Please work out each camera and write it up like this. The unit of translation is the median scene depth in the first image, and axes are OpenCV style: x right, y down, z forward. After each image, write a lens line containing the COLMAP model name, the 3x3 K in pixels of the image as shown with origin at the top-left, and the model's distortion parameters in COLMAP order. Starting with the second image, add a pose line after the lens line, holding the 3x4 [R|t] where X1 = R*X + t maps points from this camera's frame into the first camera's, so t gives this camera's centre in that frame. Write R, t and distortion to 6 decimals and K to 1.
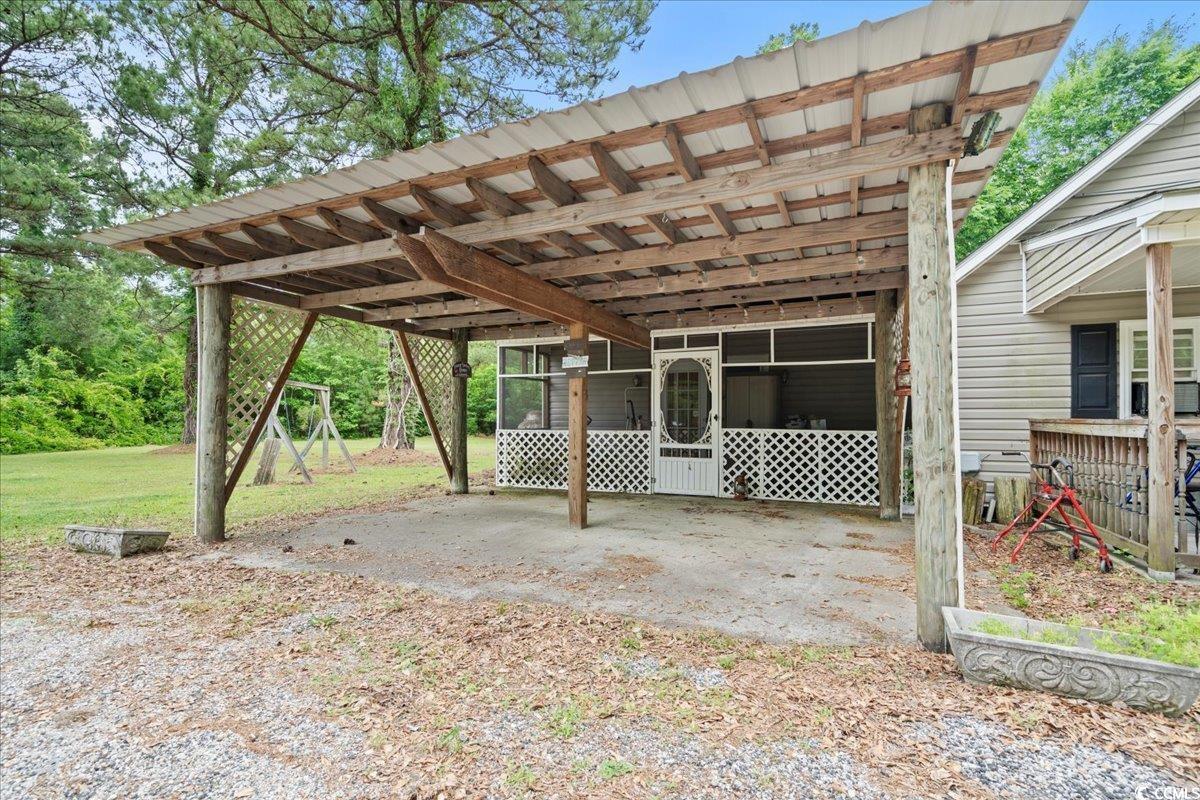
lens RADIAL K [[556.1, 0, 604.1], [0, 556.1, 405.0], [0, 0, 1]] dist [-0.000910, 0.000059]
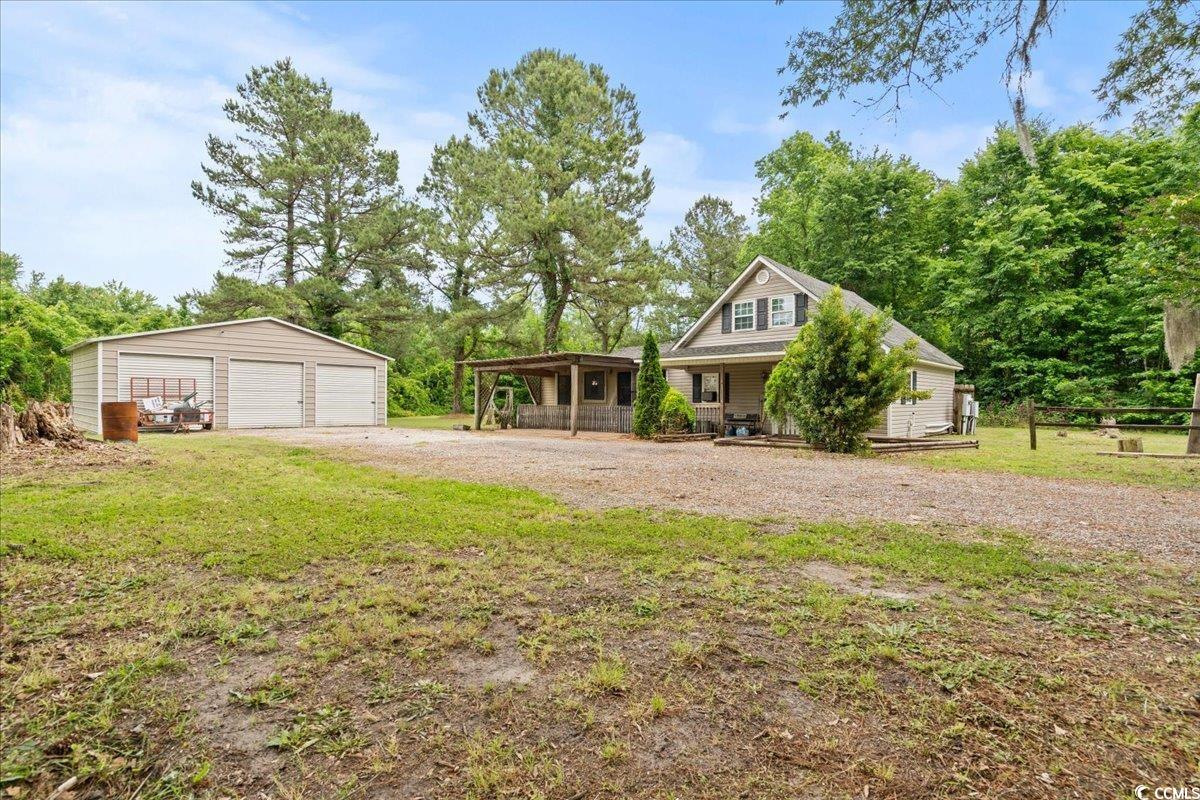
lens RADIAL K [[556.1, 0, 604.1], [0, 556.1, 405.0], [0, 0, 1]] dist [-0.000910, 0.000059]
pose [[0.937140, 0.004059, -0.348930, 0.286989], [0.008088, 0.999411, 0.033349, -0.013033], [0.348860, -0.034075, 0.936555, -0.449618]]
